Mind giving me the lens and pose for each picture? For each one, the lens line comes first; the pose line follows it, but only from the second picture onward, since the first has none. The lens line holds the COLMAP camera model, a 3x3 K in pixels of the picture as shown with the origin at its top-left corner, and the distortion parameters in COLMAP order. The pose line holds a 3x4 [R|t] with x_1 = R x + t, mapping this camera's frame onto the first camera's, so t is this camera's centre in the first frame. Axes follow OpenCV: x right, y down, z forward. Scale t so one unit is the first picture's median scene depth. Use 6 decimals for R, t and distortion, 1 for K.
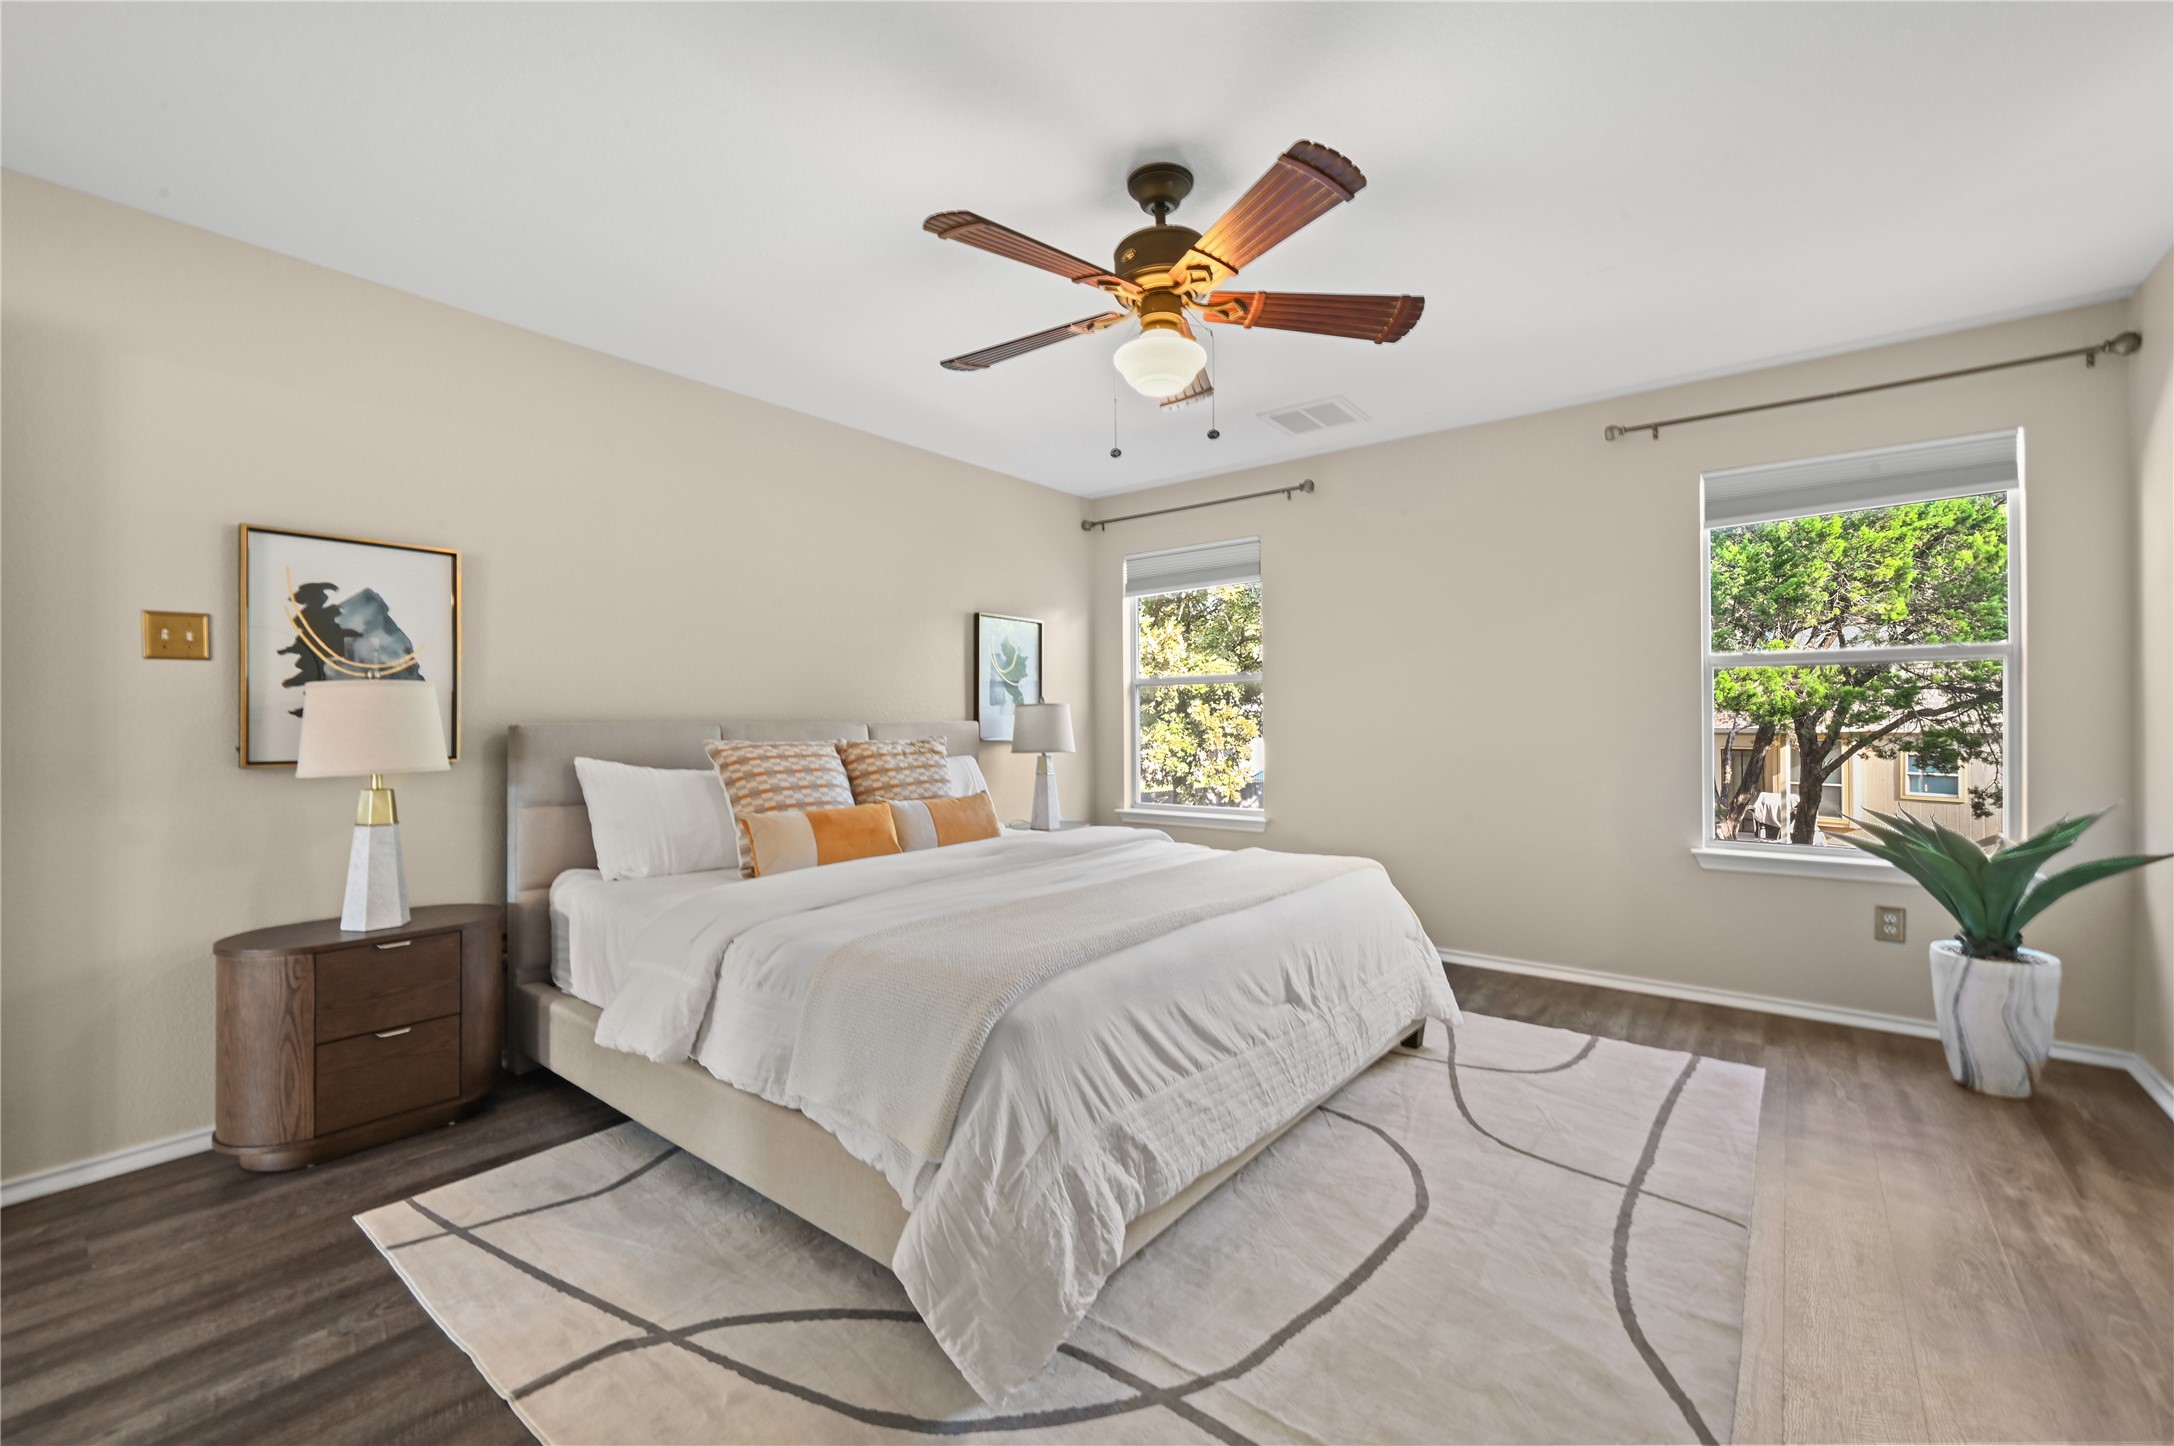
lens RADIAL K [[898.7, 0, 1069.8], [0, 898.7, 729.4], [0, 0, 1]] dist [0.009060, 0.001267]
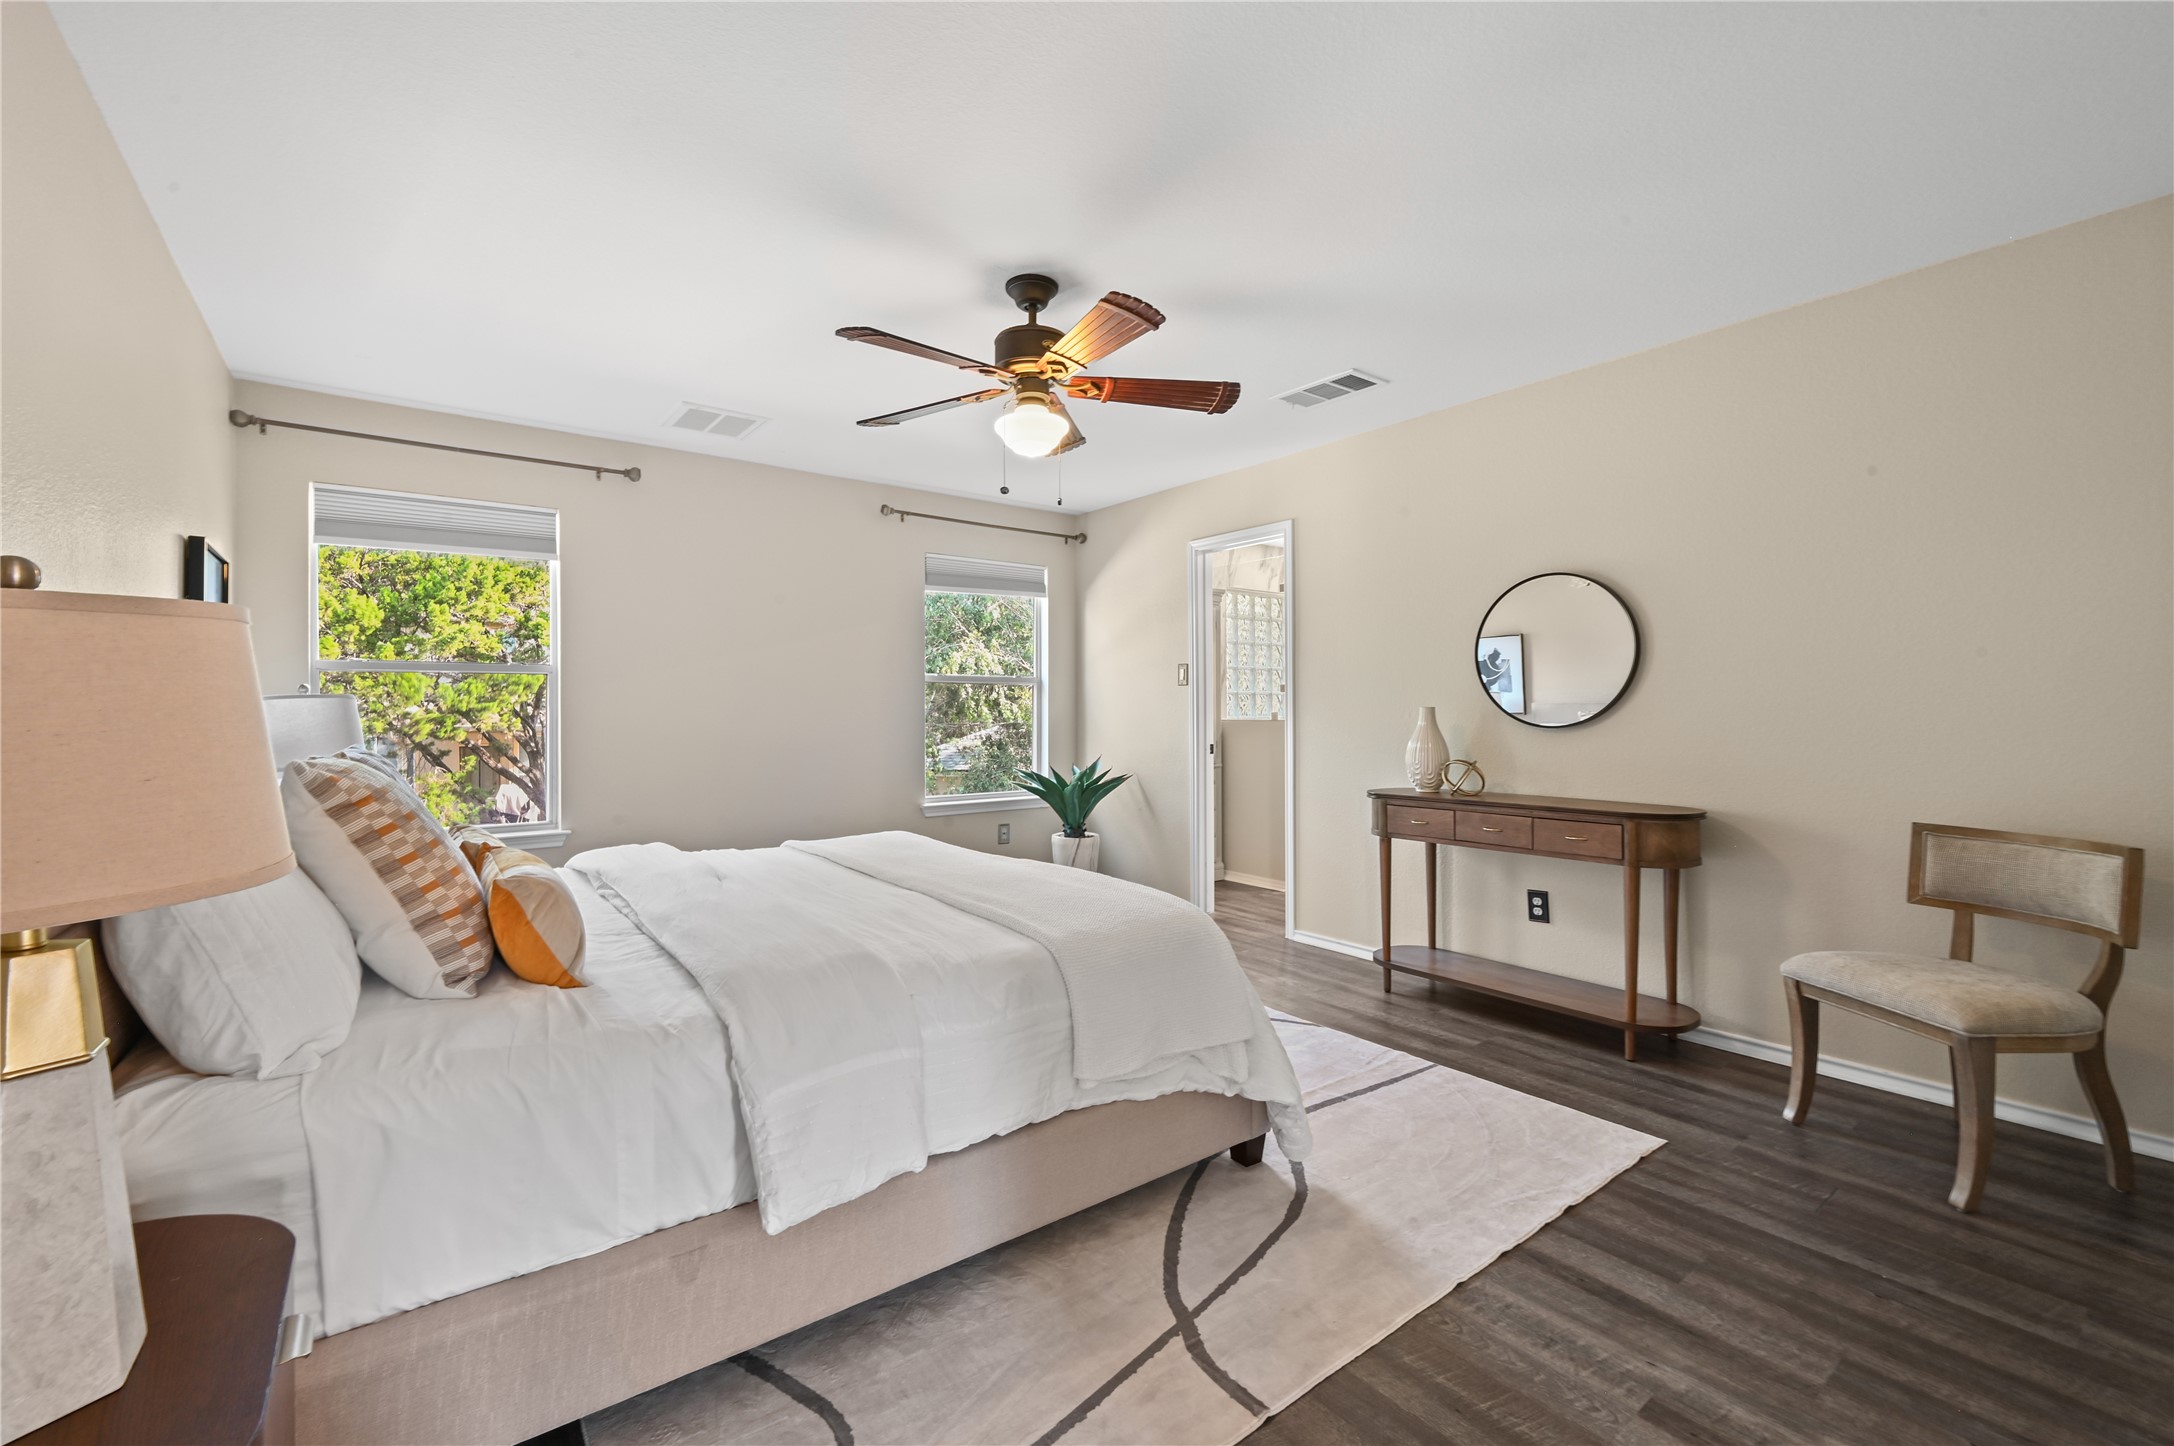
lens RADIAL K [[898.7, 0, 1077.3], [0, 898.7, 708.6], [0, 0, 1]] dist [0.009060, 0.001267]
pose [[0.246523, 0.004964, 0.969124, -0.742412], [0.016378, 0.999823, -0.009287, -0.007859], [-0.968999, 0.018162, 0.246398, 0.431516]]
